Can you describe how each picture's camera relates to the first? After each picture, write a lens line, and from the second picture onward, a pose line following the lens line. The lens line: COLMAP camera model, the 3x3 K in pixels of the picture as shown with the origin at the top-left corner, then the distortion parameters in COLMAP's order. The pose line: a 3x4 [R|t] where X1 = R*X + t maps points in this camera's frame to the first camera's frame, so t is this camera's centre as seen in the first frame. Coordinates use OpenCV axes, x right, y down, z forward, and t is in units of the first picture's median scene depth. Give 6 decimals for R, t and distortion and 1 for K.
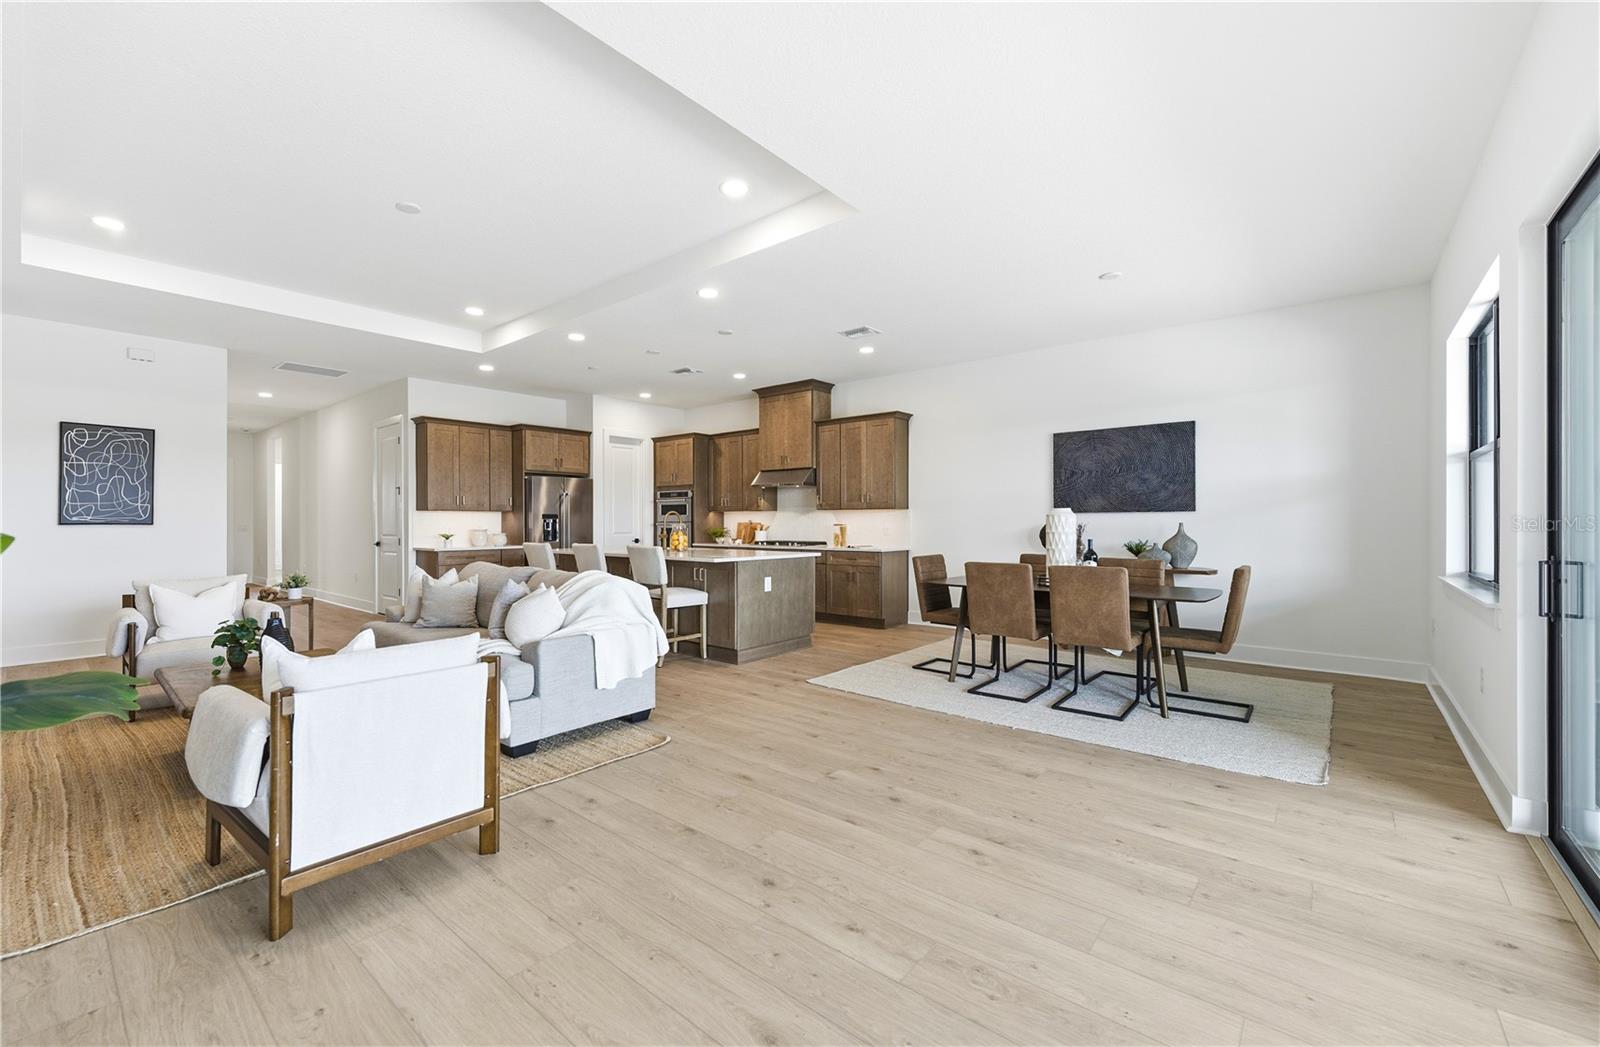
lens RADIAL K [[655.5, 0, 788.2], [0, 655.5, 514.3], [0, 0, 1]] dist [-0.000491, -0.000014]
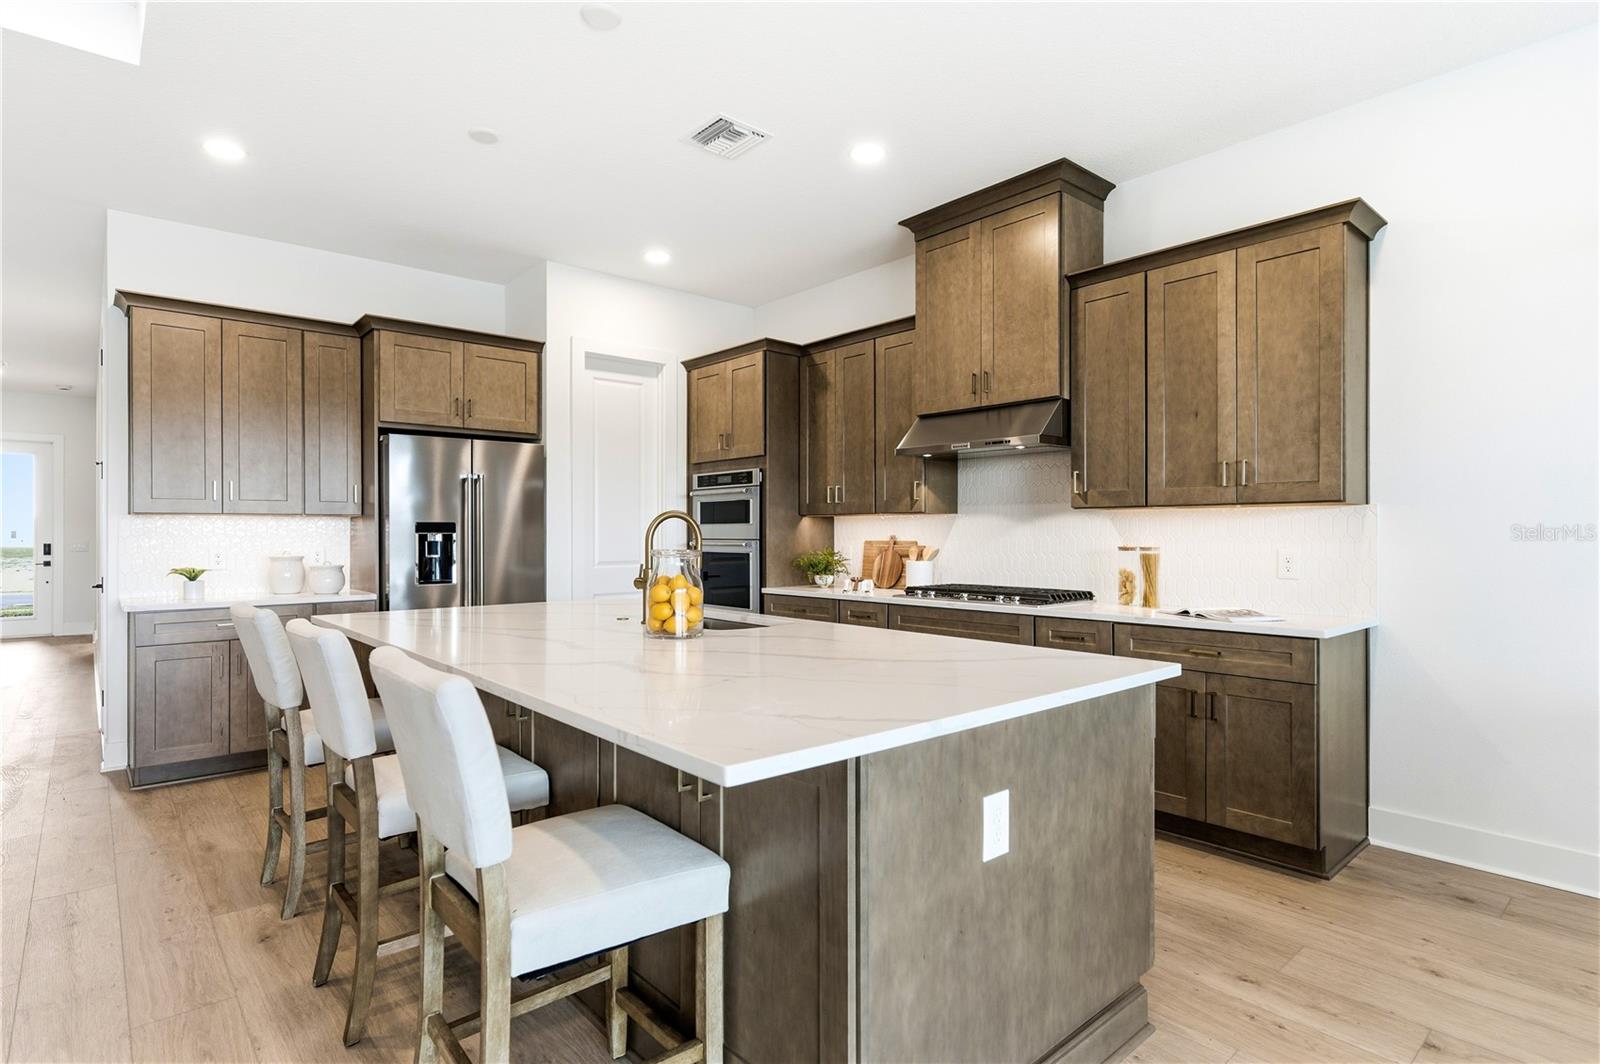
lens RADIAL K [[823.8, 0, 793.0], [0, 823.8, 525.5], [0, 0, 1]] dist [-0.000346, -0.000239]
pose [[0.986422, -0.002680, -0.164207, -0.035811], [0.002903, 0.999995, 0.001117, 0.001712], [0.164203, -0.001579, 0.986425, 0.477299]]
